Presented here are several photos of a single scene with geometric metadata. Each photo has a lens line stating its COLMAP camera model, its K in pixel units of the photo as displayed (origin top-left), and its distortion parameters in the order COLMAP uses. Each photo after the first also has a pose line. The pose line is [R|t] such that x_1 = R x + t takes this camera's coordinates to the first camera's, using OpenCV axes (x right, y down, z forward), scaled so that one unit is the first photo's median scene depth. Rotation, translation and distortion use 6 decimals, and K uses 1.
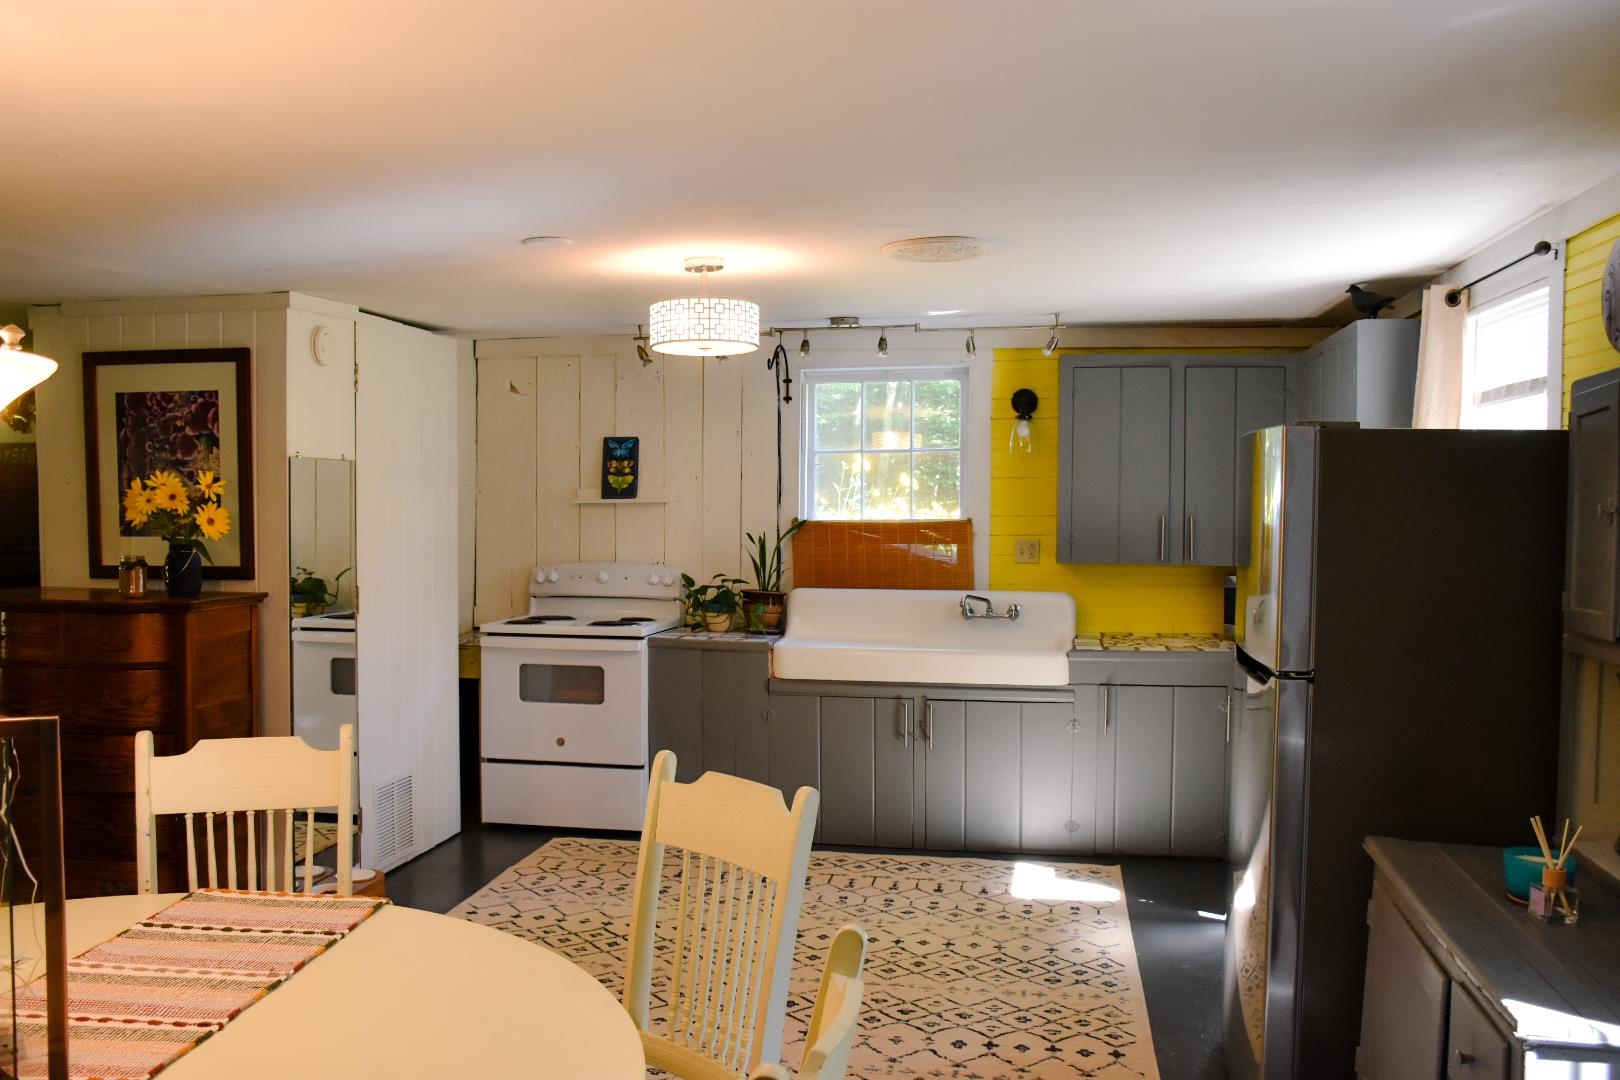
lens RADIAL K [[1359.1, 0, 805.1], [0, 1359.1, 568.3], [0, 0, 1]] dist [-0.125129, 0.134234]
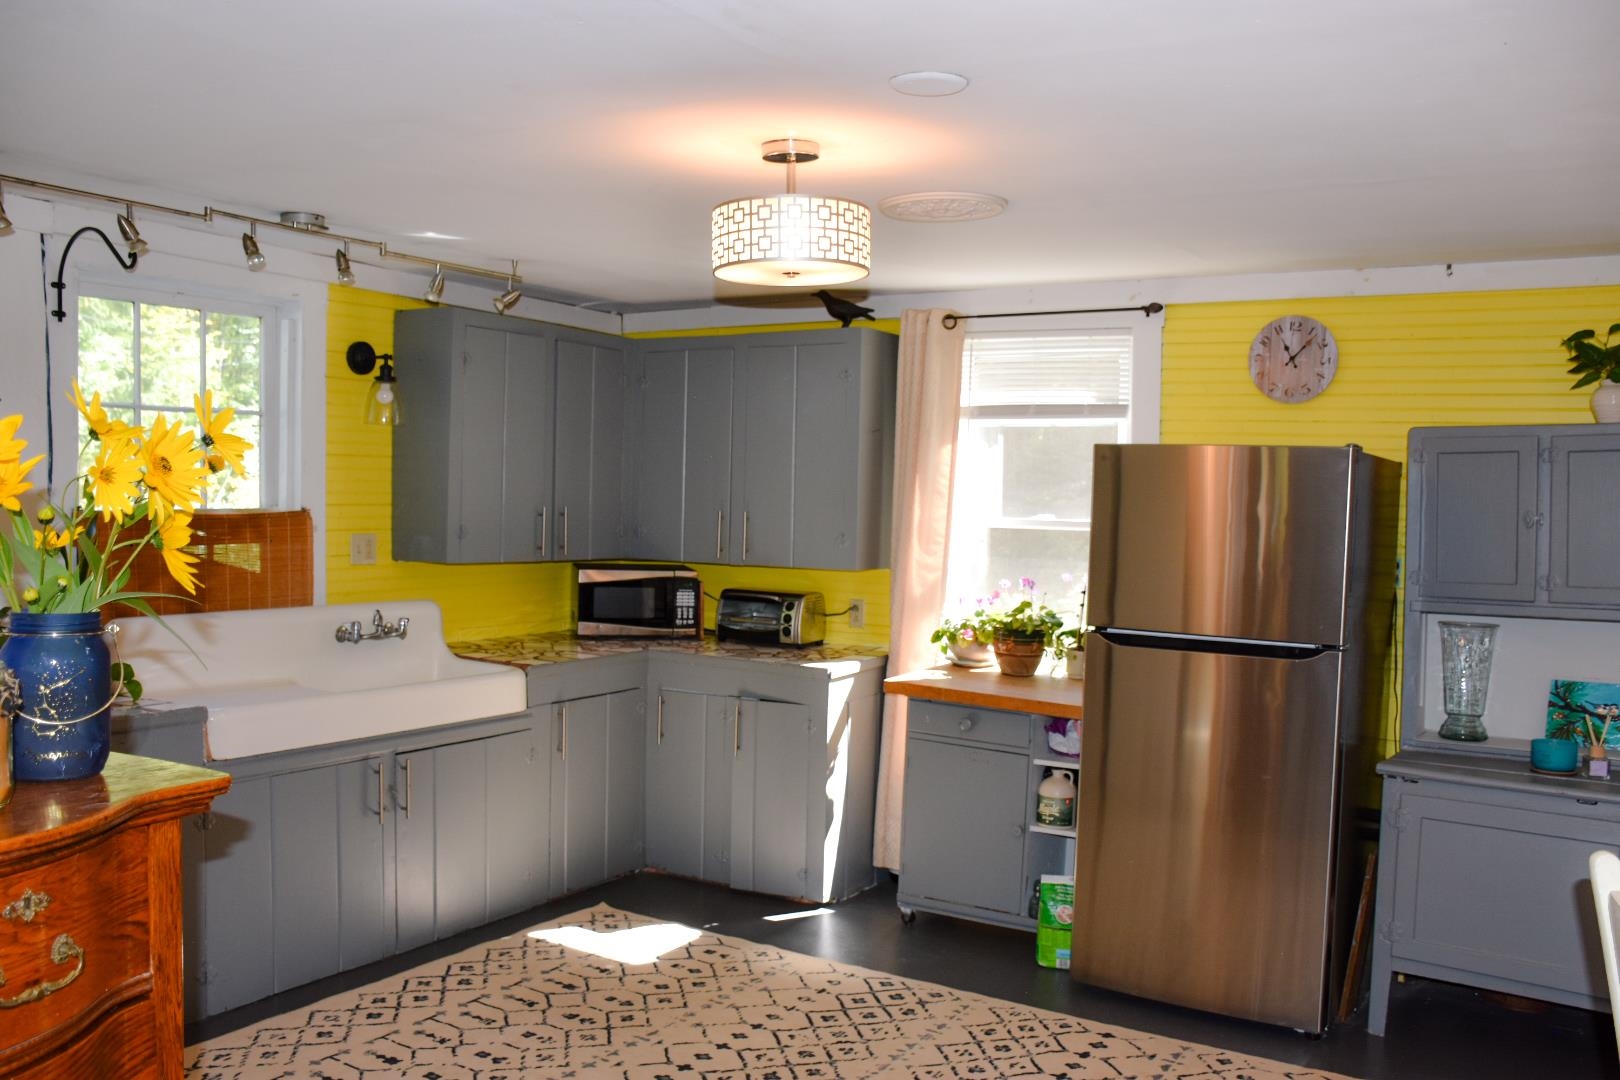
lens RADIAL K [[1359.1, 0, 805.1], [0, 1359.1, 568.3], [0, 0, 1]] dist [-0.125129, 0.134234]
pose [[0.374069, -0.042001, 0.926449, -0.561512], [0.023366, 0.999084, 0.035860, -0.029111], [-0.927106, 0.008233, 0.374708, 0.577669]]
